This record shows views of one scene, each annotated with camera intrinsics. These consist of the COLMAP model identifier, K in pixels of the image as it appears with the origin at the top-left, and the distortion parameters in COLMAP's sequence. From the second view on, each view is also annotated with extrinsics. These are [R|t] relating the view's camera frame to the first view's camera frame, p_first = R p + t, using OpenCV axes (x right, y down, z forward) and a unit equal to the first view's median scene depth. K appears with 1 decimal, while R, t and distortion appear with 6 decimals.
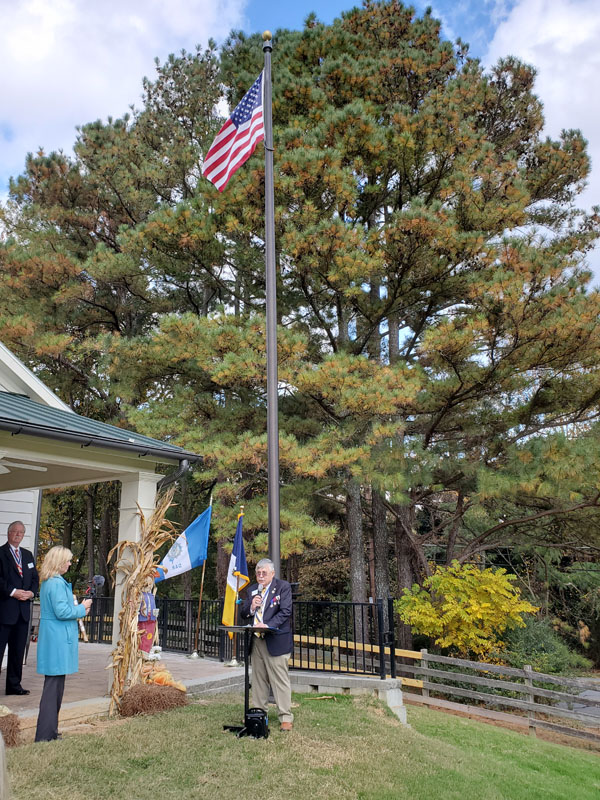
lens RADIAL K [[659.4, 0, 304.7], [0, 659.4, 399.5], [0, 0, 1]] dist [-0.006697, -0.003284]
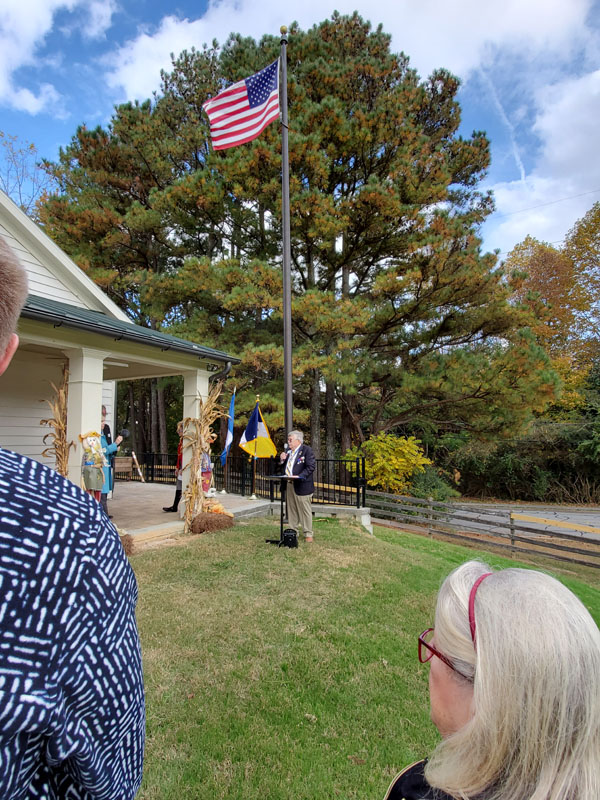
lens RADIAL K [[440.6, 0, 300.0], [0, 440.6, 400.0], [0, 0, 1]] dist [-0.003656, 0.000502]
pose [[0.997625, 0.017175, 0.066705, -0.030619], [-0.028428, 0.984752, 0.171624, 0.001769], [-0.062740, -0.173113, 0.982902, 0.016063]]
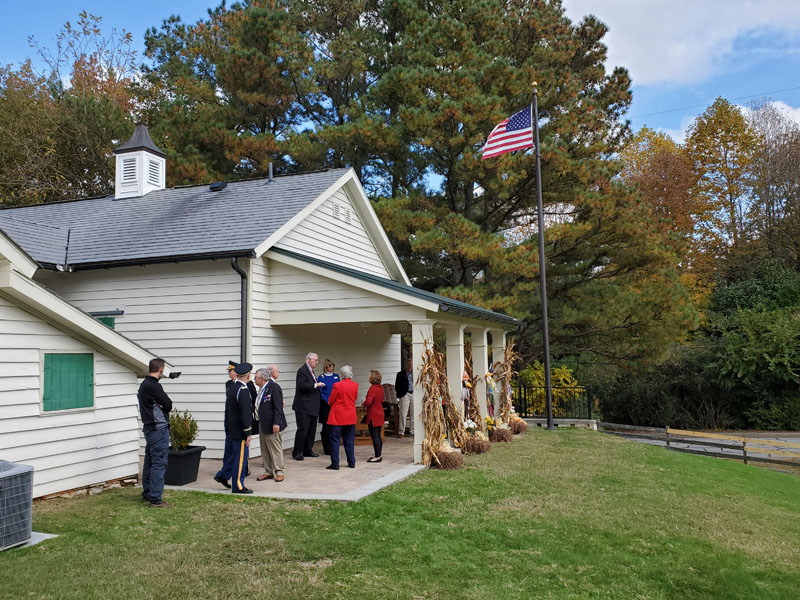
lens RADIAL K [[659.4, 0, 400.0], [0, 659.4, 300.0], [0, 0, 1]] dist [-0.006697, -0.003284]
pose [[0.975585, 0.018702, 0.218824, -0.456691], [-0.055451, 0.985061, 0.163031, -0.143877], [-0.212506, -0.171185, 0.962048, -0.450045]]
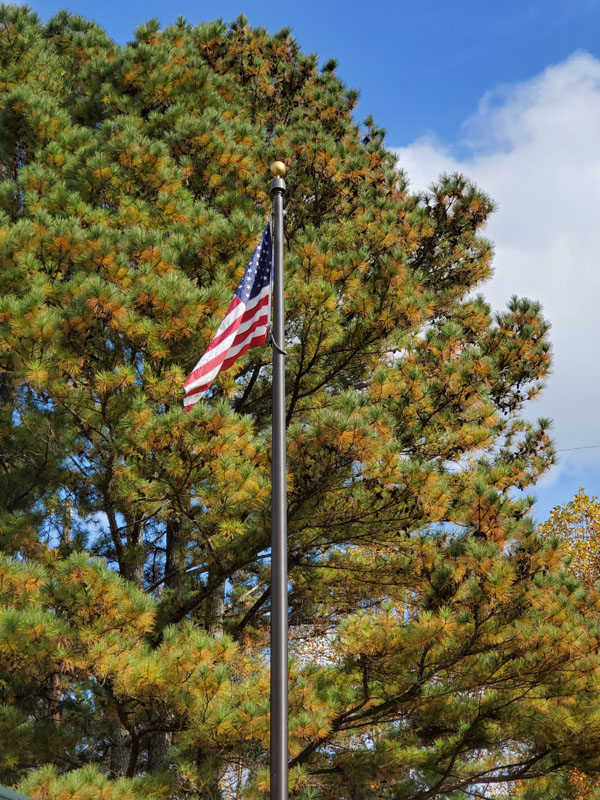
lens RADIAL K [[1323.1, 0, 269.5], [0, 1323.1, 400.7], [0, 0, 1]] dist [0.028708, -0.061455]
pose [[0.937313, 0.173077, 0.302473, -0.246339], [-0.117441, 0.974059, -0.193432, -0.043608], [-0.328105, 0.145783, 0.933324, -0.129939]]
